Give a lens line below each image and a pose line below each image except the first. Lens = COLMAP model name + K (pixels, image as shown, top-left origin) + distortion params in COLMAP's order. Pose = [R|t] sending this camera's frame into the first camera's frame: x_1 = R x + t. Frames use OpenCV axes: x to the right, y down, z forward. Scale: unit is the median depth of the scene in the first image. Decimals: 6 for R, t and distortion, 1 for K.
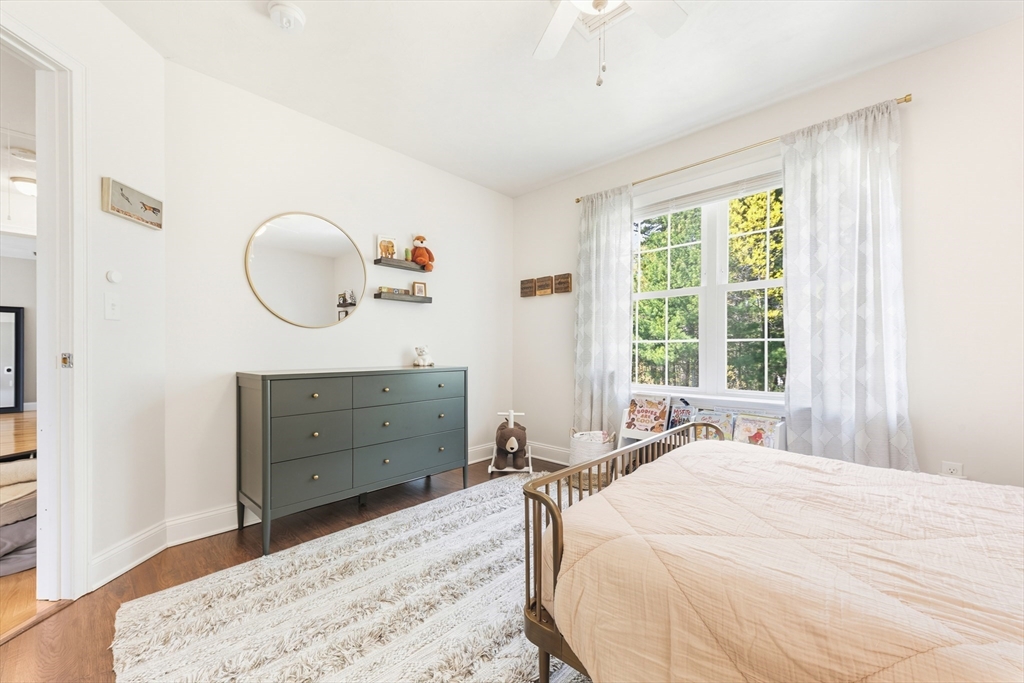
lens RADIAL K [[393.4, 0, 511.9], [0, 393.4, 354.3], [0, 0, 1]] dist [-0.000230, -0.000071]
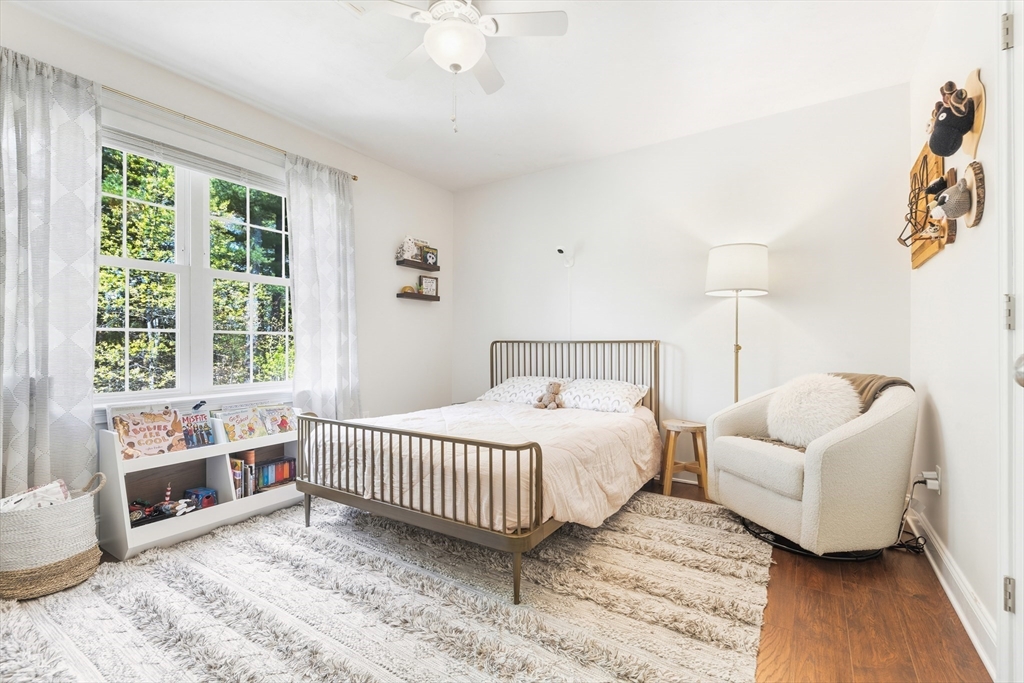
lens RADIAL K [[469.3, 0, 512.0], [0, 469.3, 341.5], [0, 0, 1]] dist [-0.000221, -0.000009]
pose [[-0.186930, 0.003749, 0.982366, -0.636905], [0.005400, 0.999982, -0.002789, -0.005975], [-0.982358, 0.004784, -0.186946, 0.528165]]
